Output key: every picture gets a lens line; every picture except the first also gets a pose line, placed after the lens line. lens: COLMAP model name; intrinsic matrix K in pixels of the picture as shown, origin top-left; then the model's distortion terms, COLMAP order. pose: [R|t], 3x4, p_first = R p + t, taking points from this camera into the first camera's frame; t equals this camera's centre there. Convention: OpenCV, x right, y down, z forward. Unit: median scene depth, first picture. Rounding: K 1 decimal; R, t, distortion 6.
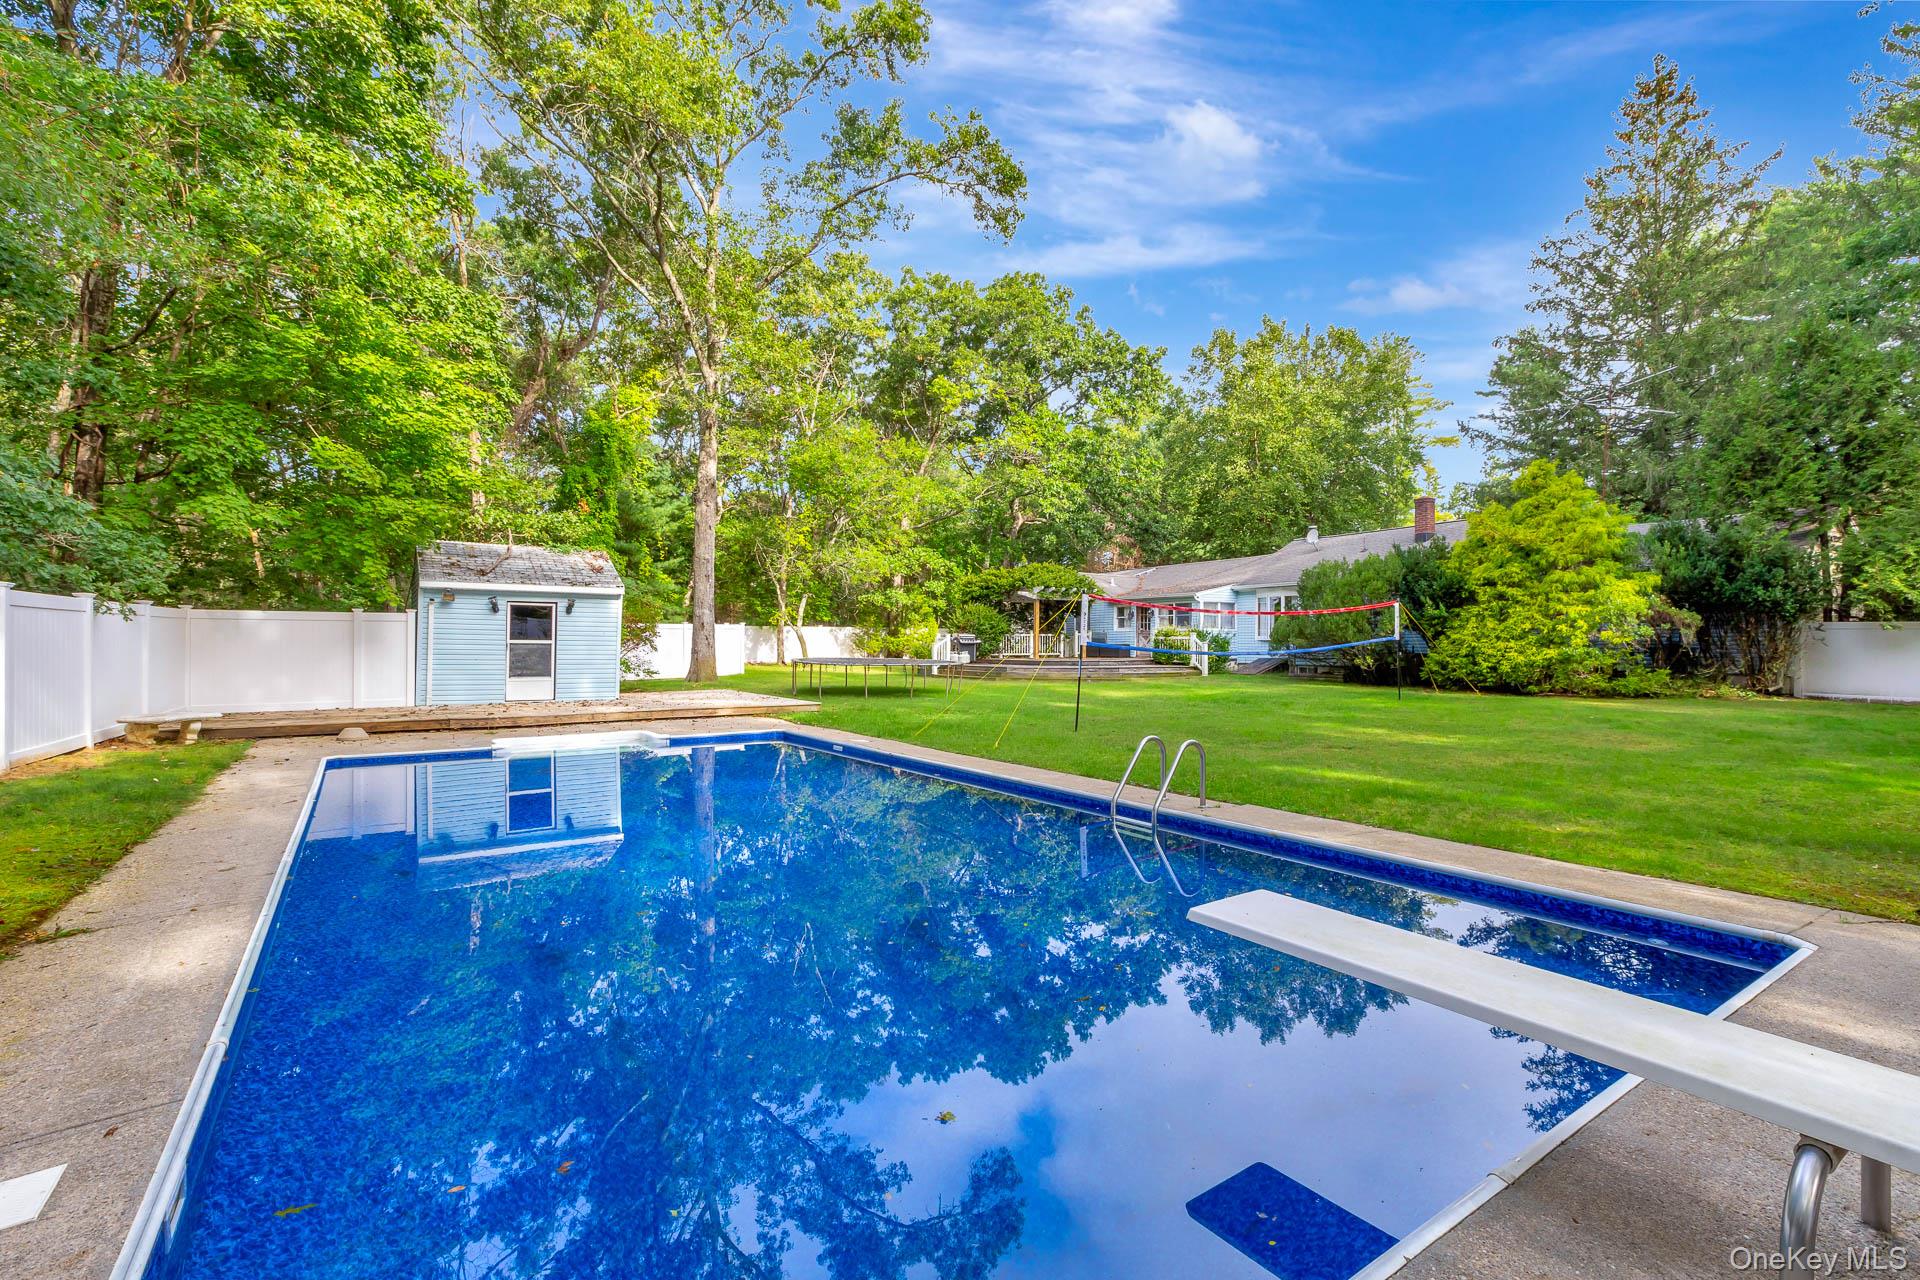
lens RADIAL K [[864.4, 0, 958.0], [0, 864.4, 640.1], [0, 0, 1]] dist [0.004129, 0.000619]
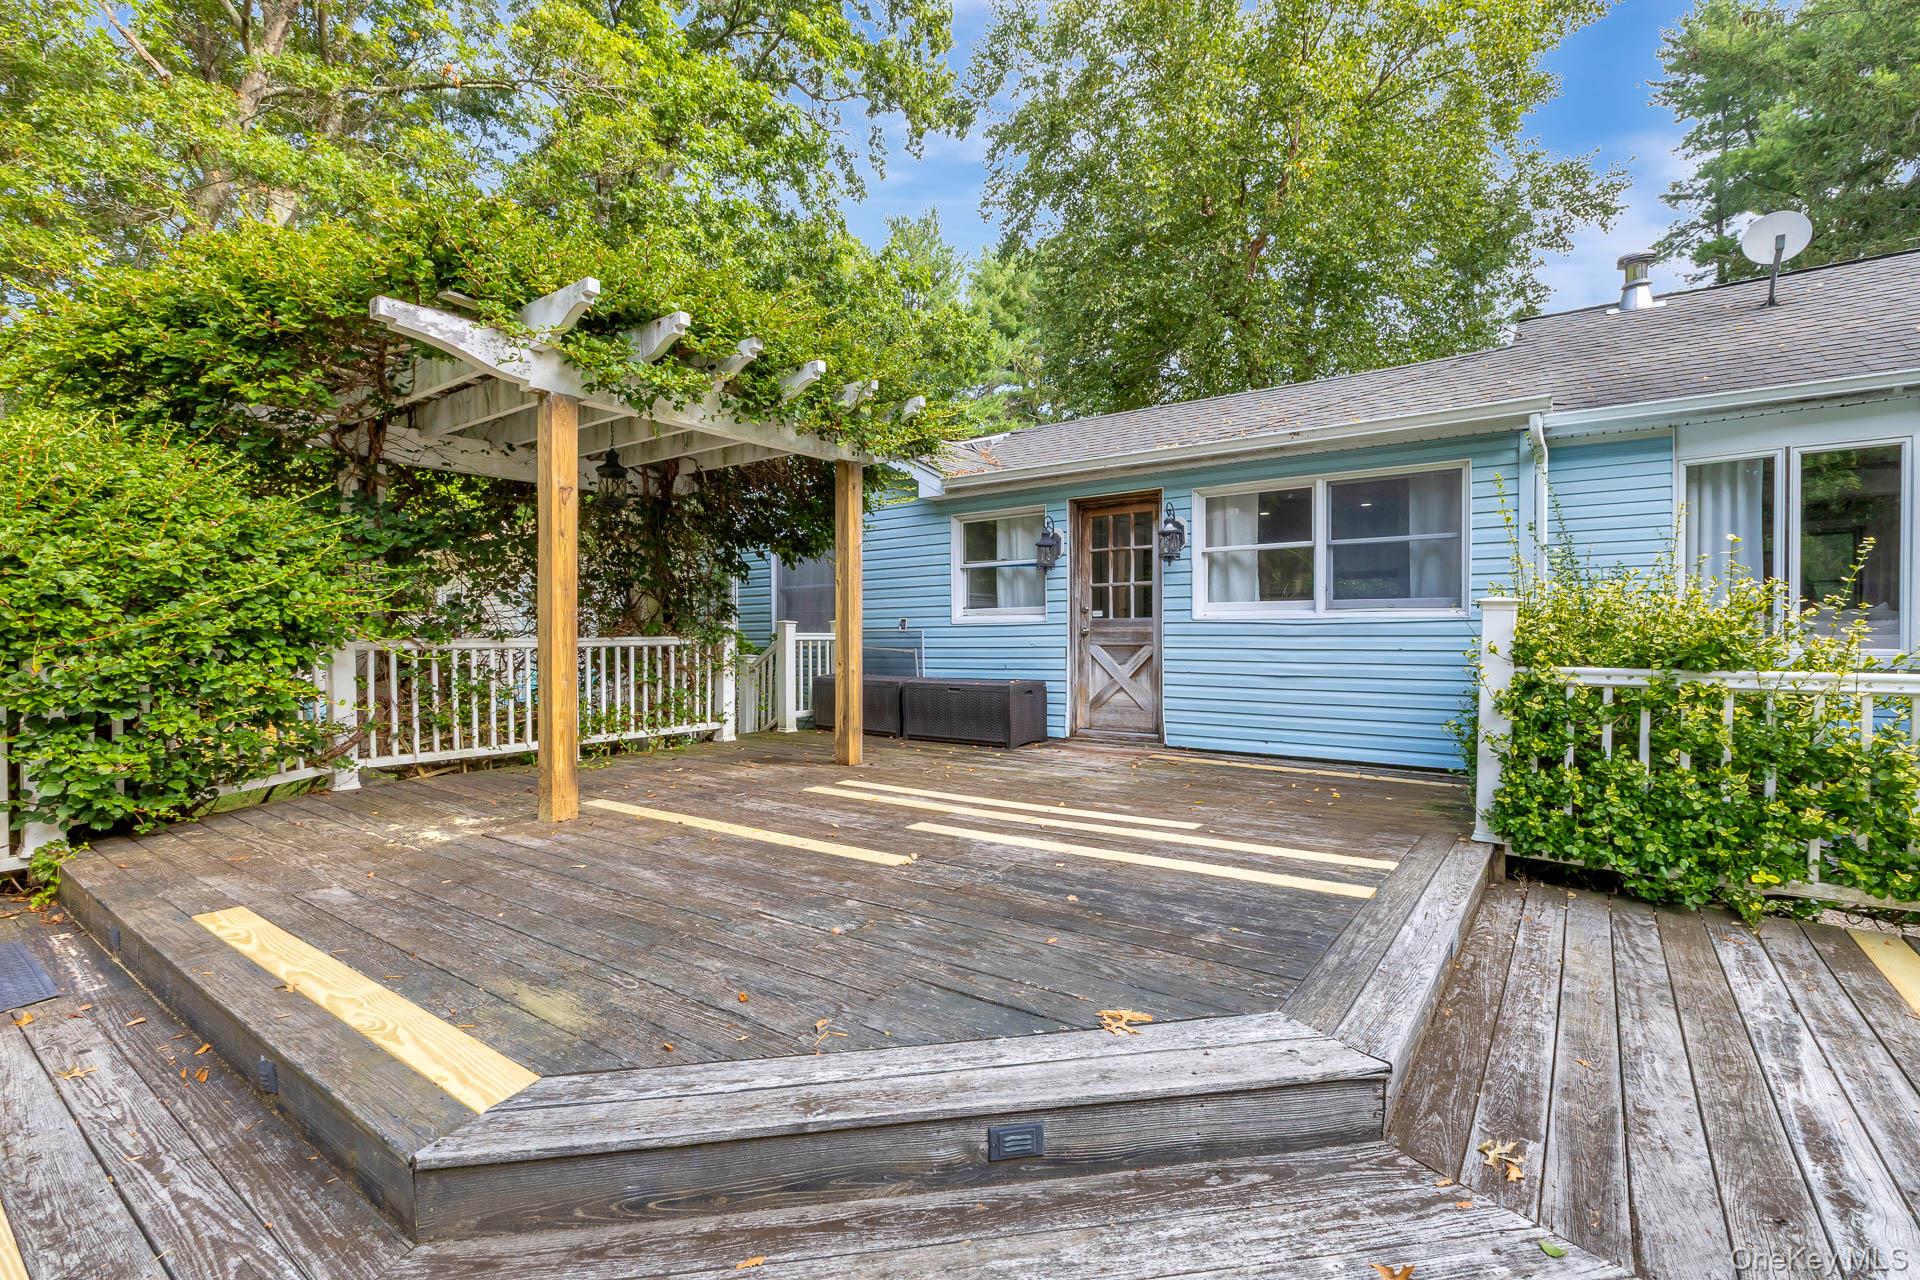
lens RADIAL K [[864.4, 0, 969.2], [0, 864.4, 644.8], [0, 0, 1]] dist [0.004129, 0.000619]
pose [[0.917080, -0.010197, 0.398574, 0.118536], [0.004800, 0.999883, 0.014536, -0.010328], [-0.398675, -0.011418, 0.917021, 1.040785]]
